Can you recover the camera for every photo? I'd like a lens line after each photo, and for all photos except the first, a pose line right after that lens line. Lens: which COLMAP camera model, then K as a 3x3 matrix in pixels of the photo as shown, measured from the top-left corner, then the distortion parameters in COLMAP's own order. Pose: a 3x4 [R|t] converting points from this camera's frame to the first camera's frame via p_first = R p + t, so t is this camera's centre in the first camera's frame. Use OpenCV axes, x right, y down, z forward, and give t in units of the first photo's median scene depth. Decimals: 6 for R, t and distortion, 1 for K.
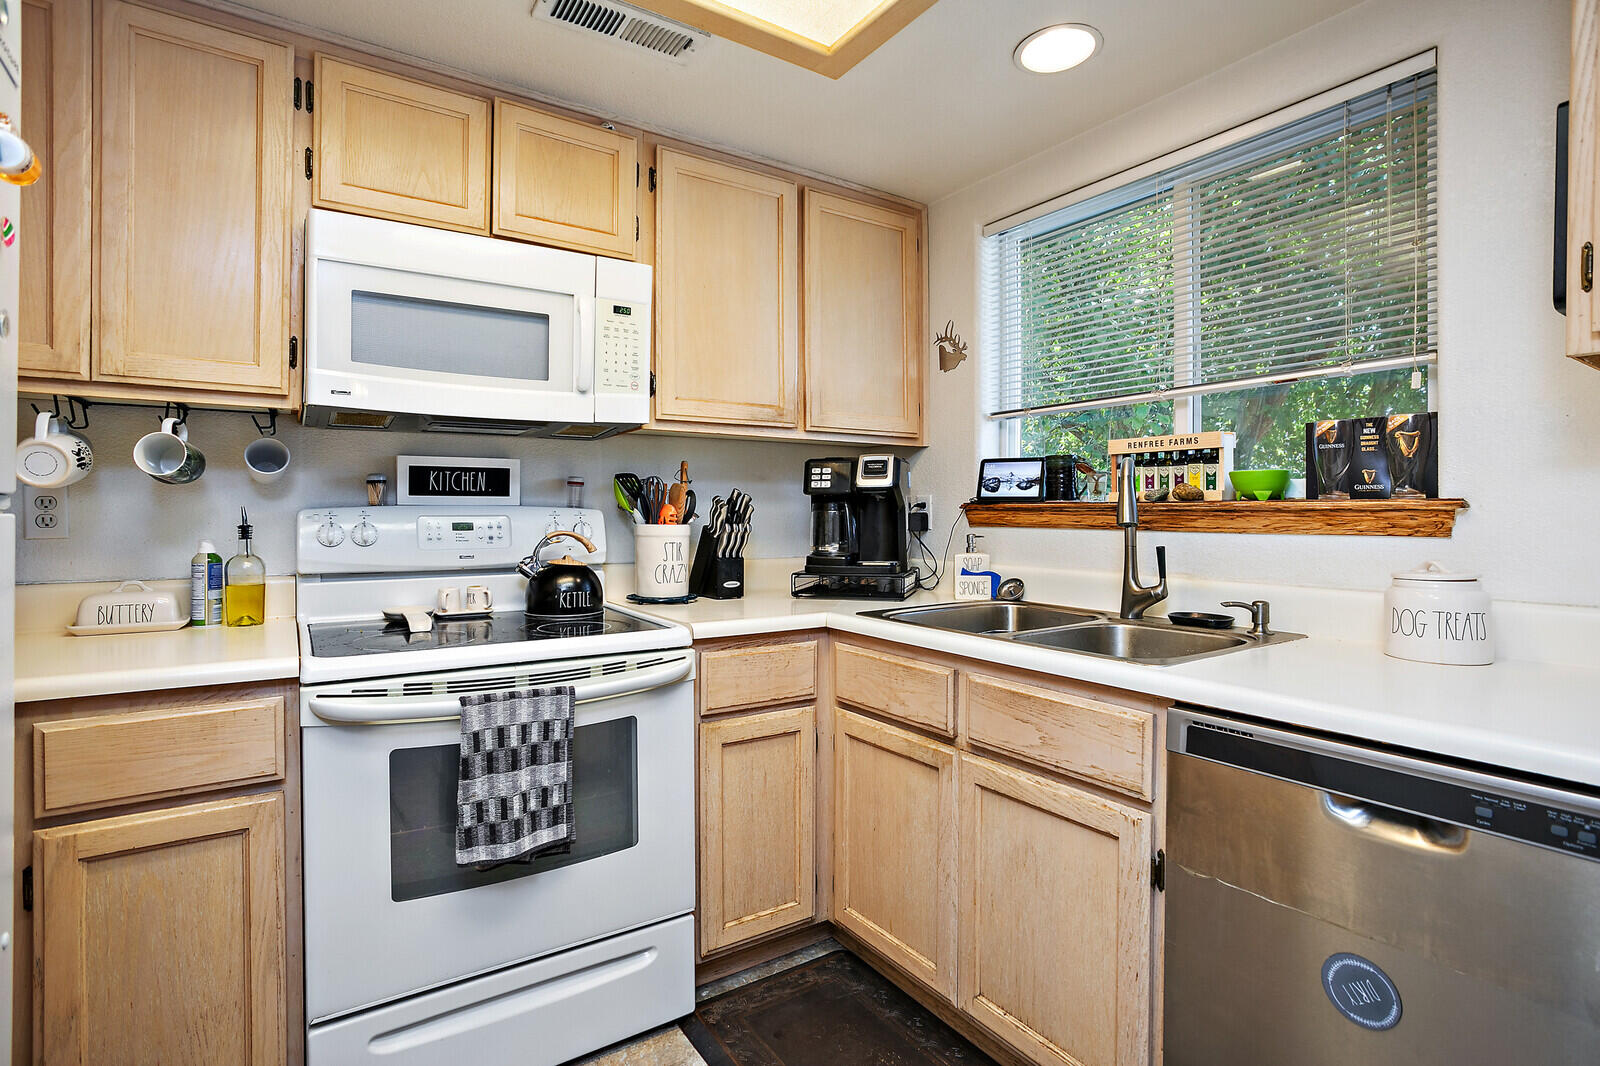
lens RADIAL K [[803.0, 0, 804.2], [0, 803.0, 545.0], [0, 0, 1]] dist [-0.074334, 0.033453]
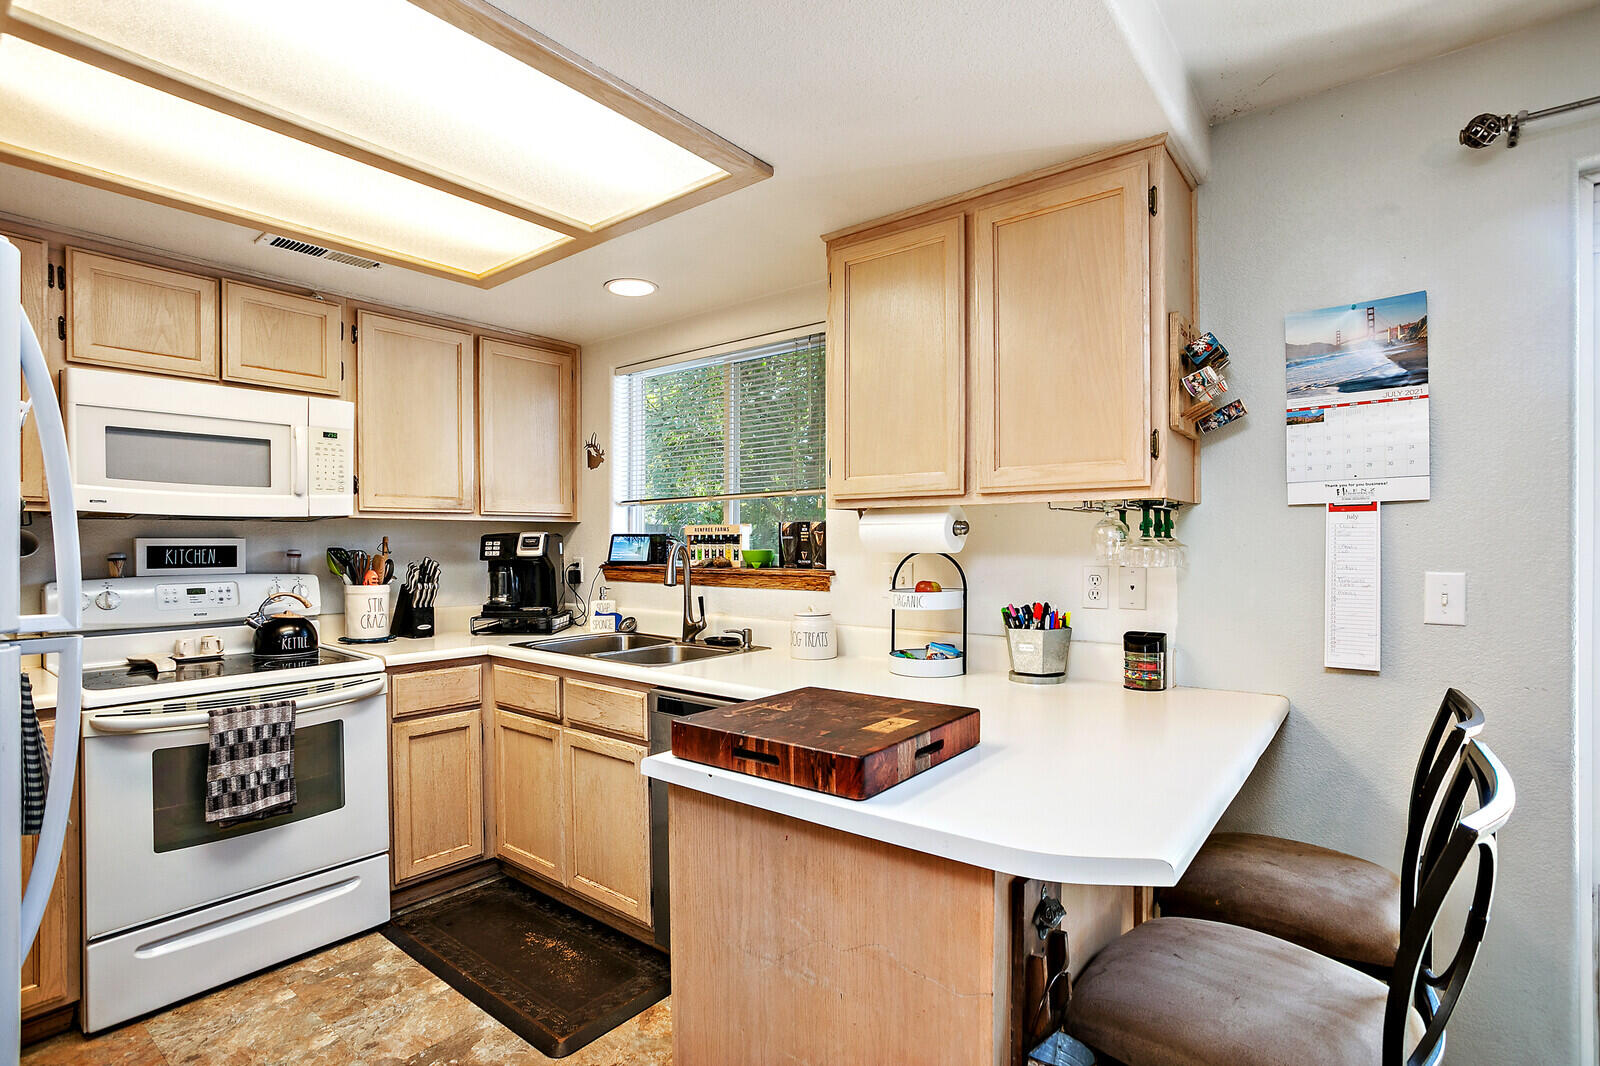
lens RADIAL K [[768.8, 0, 802.5], [0, 768.8, 567.5], [0, 0, 1]] dist [-0.062568, 0.033581]
pose [[0.950190, -0.012819, 0.311407, 0.152839], [0.016305, 0.999830, -0.008596, -0.038952], [-0.311244, 0.013246, 0.950238, -0.541998]]
